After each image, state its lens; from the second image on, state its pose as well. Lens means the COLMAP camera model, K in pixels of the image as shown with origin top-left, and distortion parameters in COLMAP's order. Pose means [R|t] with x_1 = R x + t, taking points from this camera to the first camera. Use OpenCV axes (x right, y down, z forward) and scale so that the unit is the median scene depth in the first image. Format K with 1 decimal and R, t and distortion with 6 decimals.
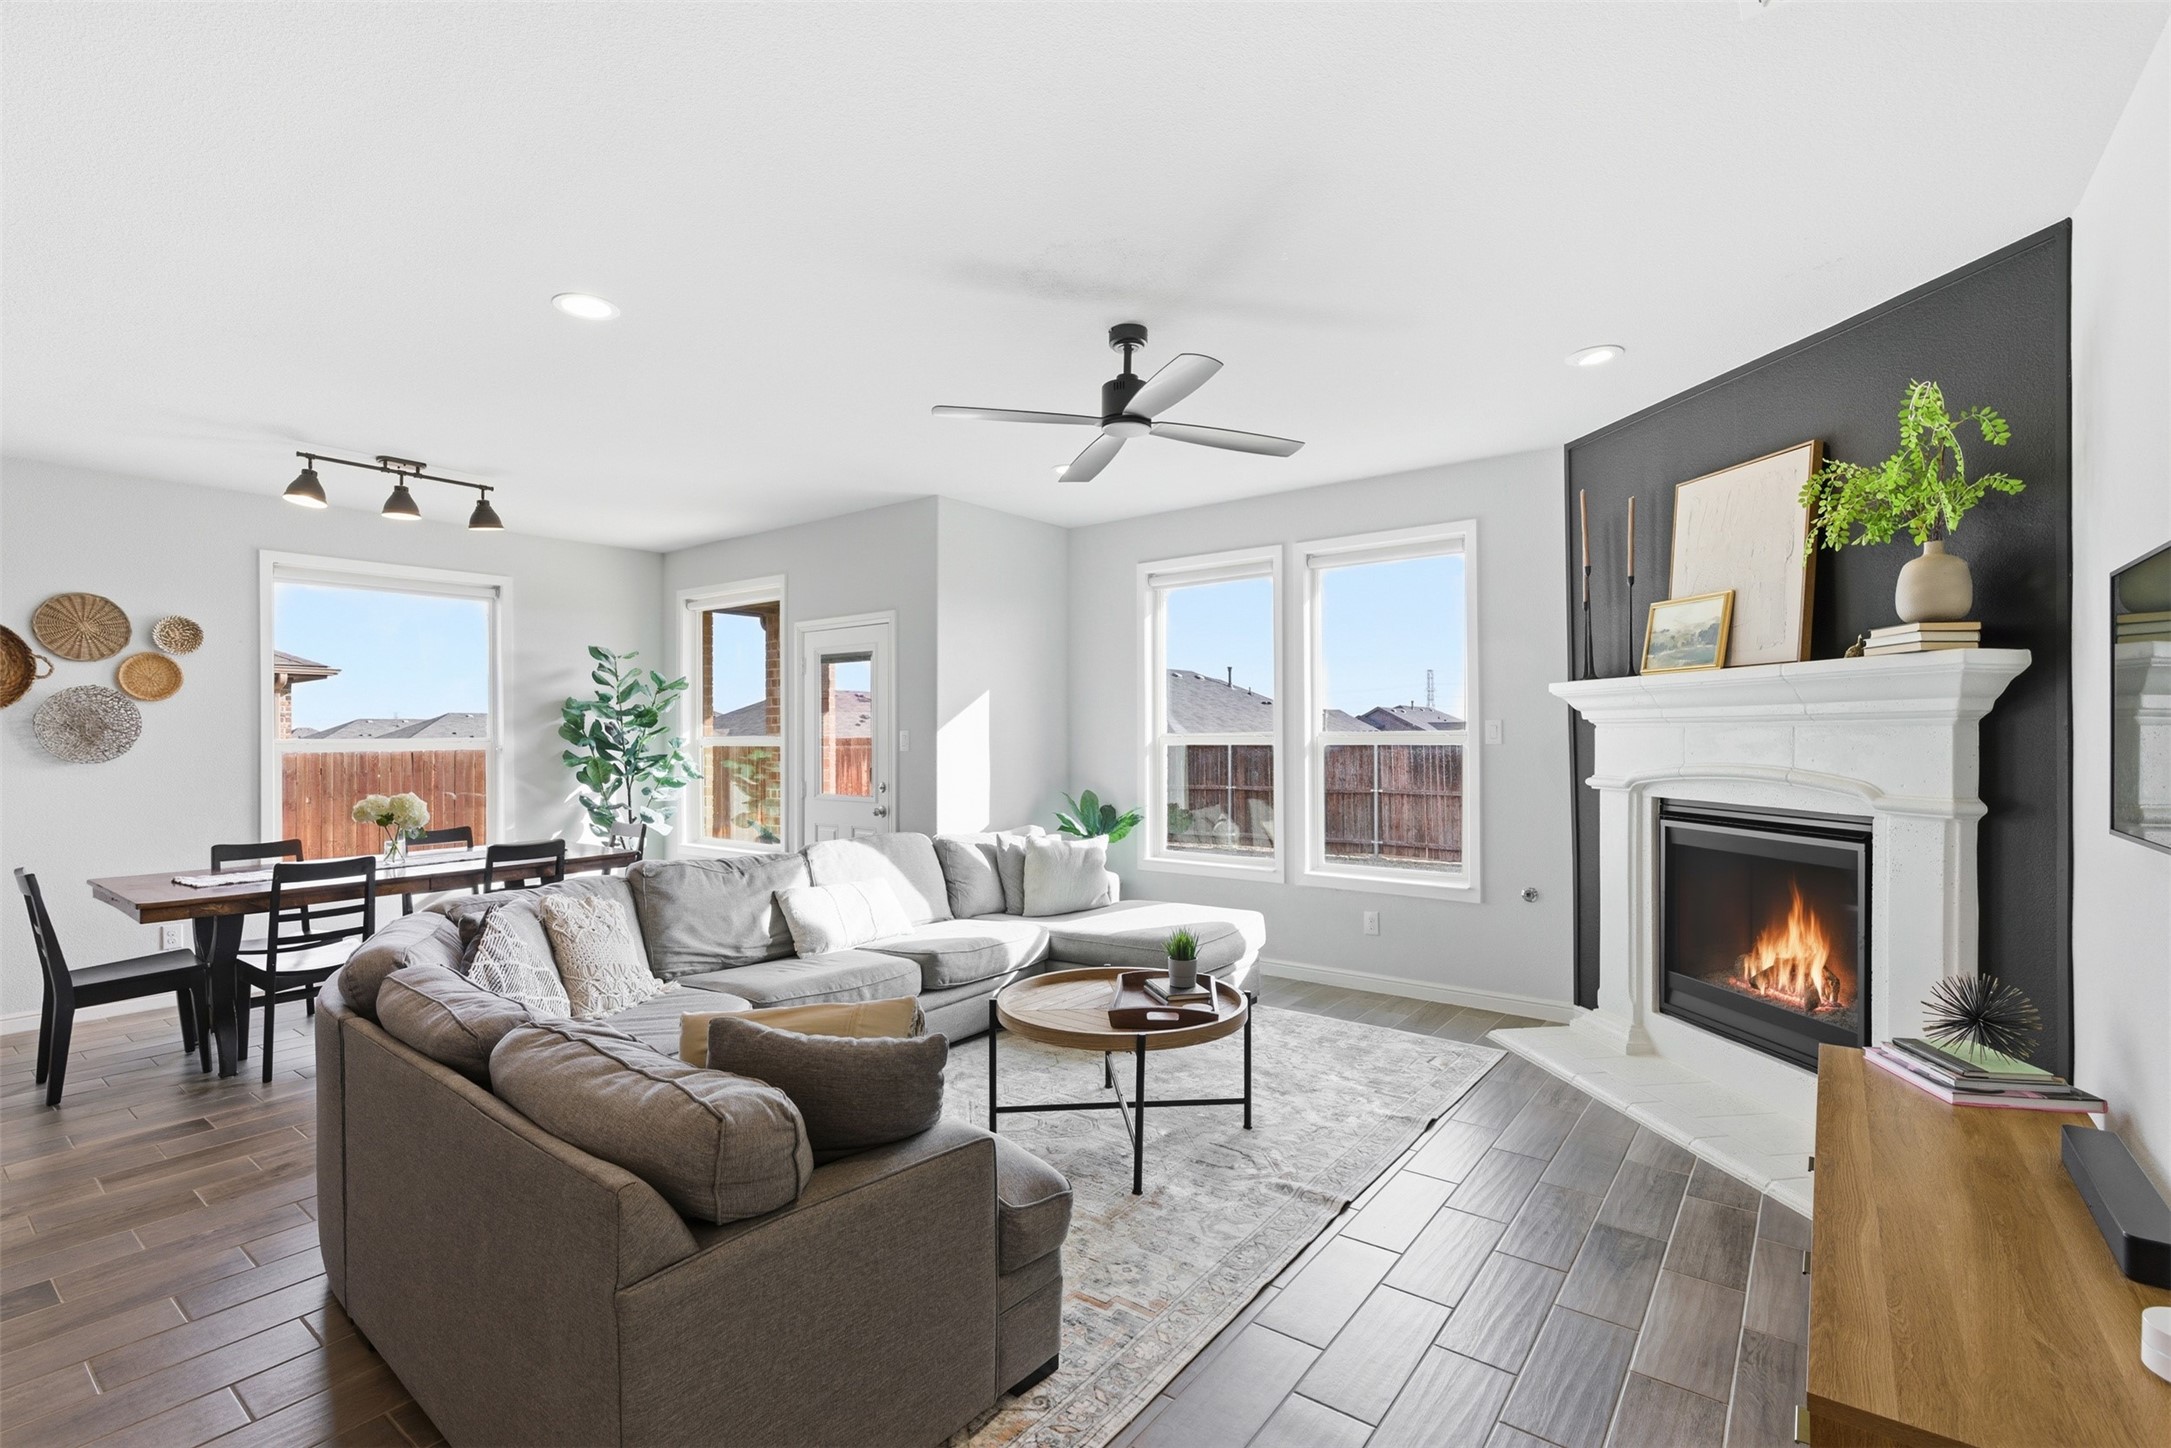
lens RADIAL K [[984.5, 0, 1086.5], [0, 984.5, 731.4], [0, 0, 1]] dist [-0.000467, -0.000500]
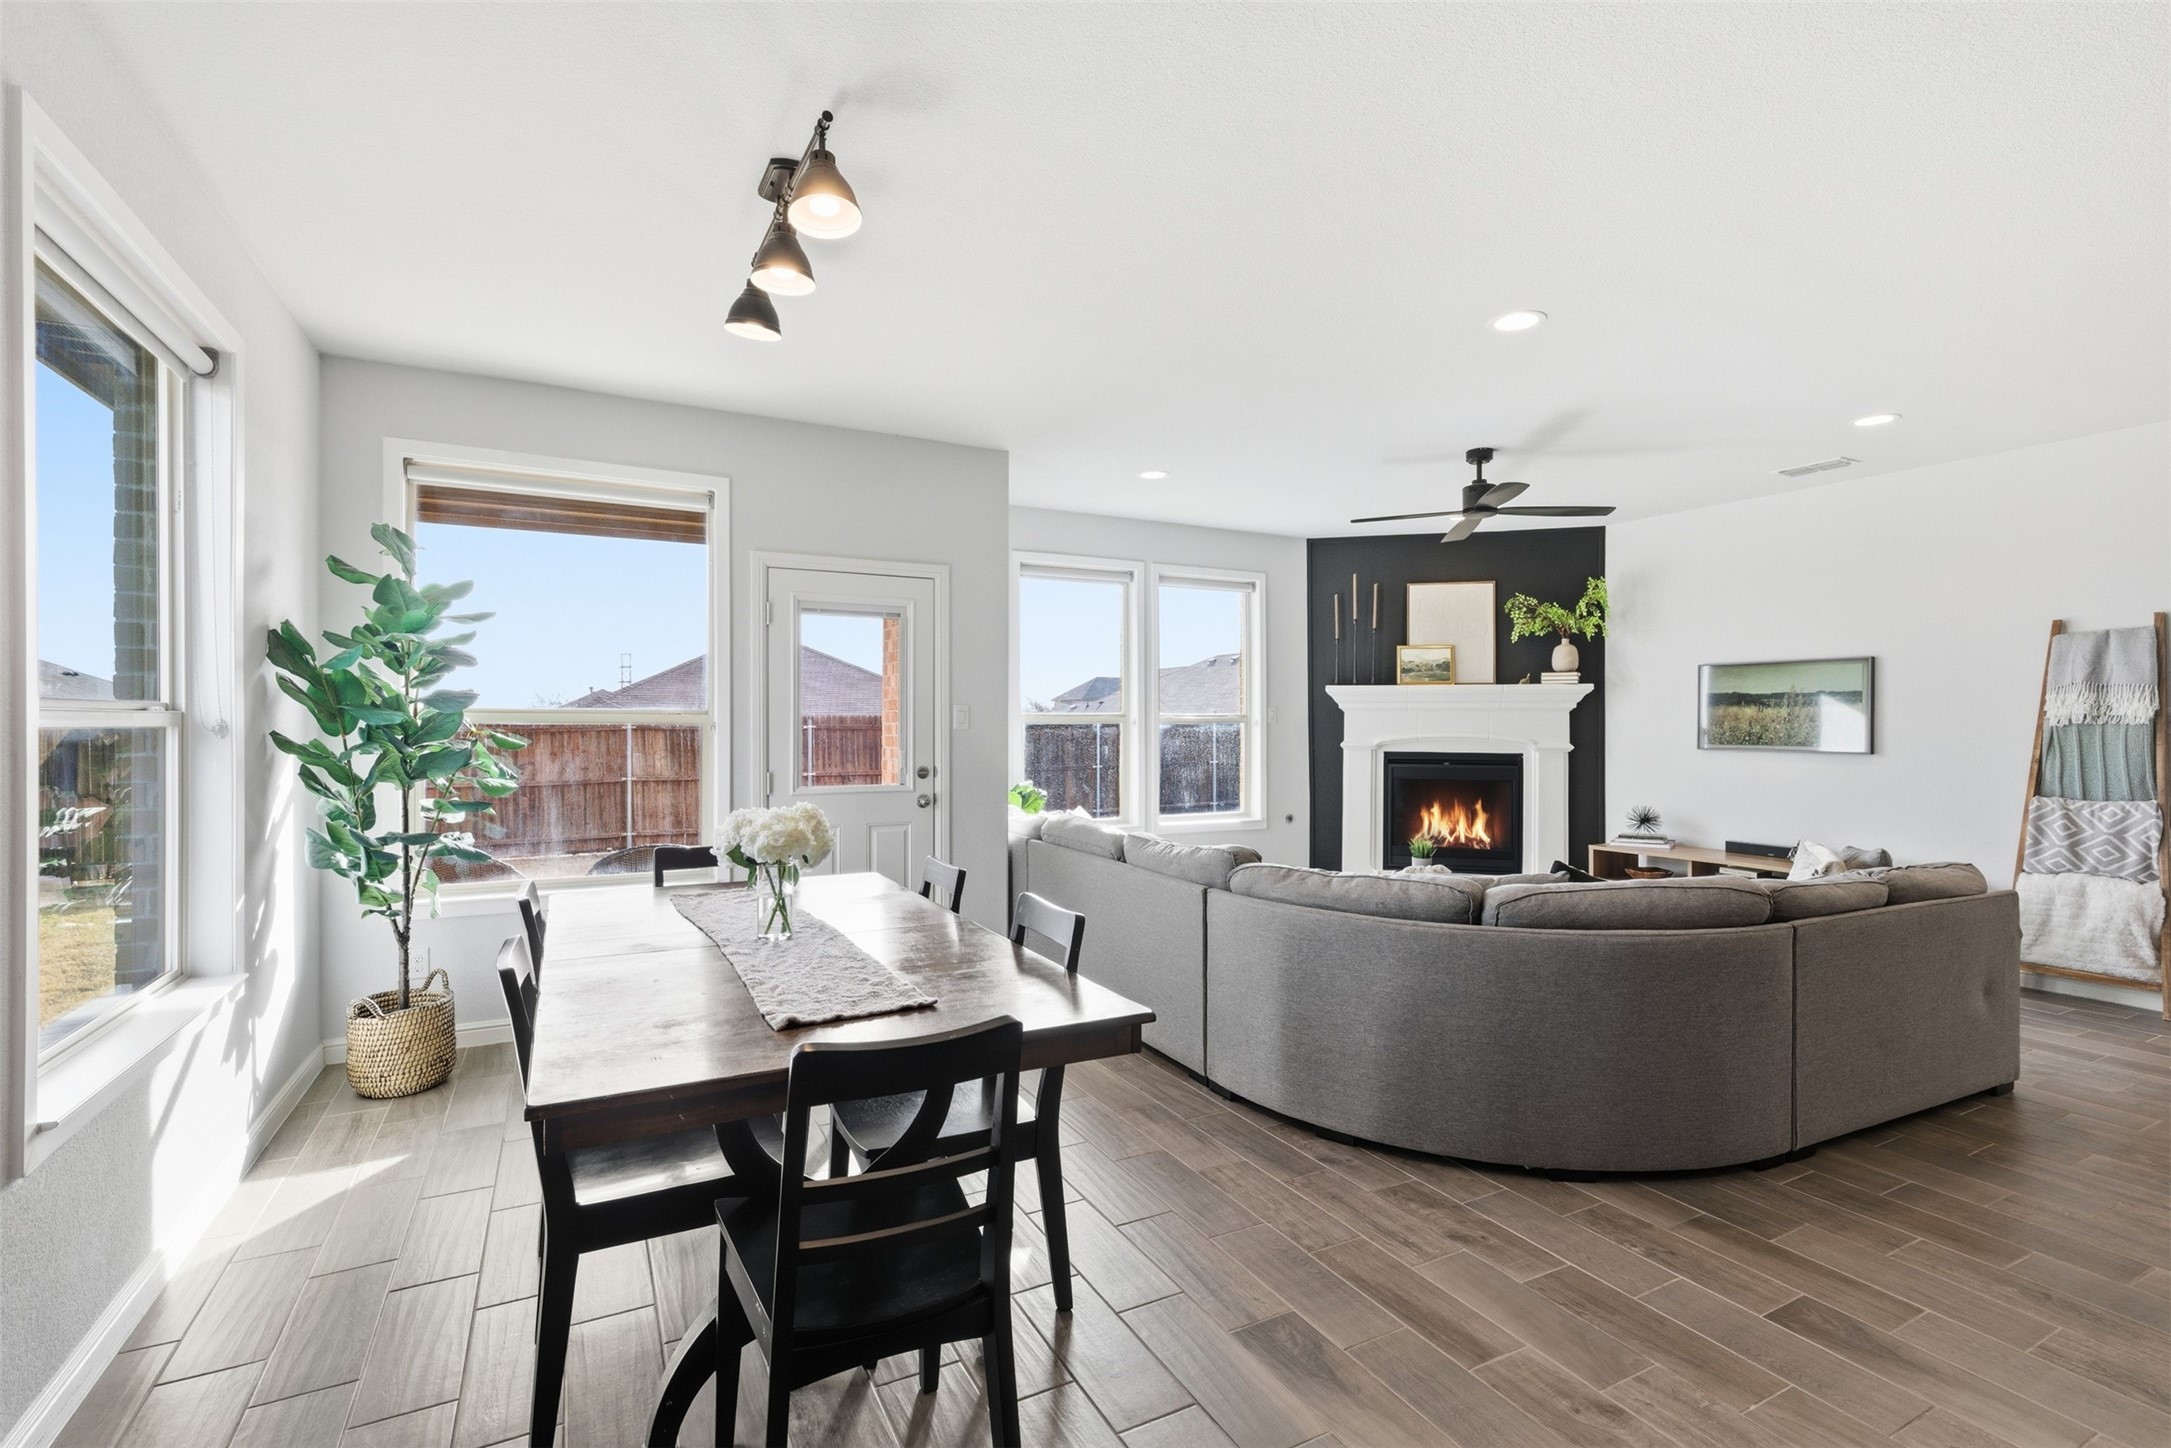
lens RADIAL K [[984.5, 0, 1084.1], [0, 984.5, 739.0], [0, 0, 1]] dist [-0.000467, -0.000500]
pose [[0.417568, -0.007731, 0.908613, -1.327734], [-0.008224, 0.999891, 0.012287, 0.025817], [-0.908609, -0.012603, 0.417458, 0.756722]]
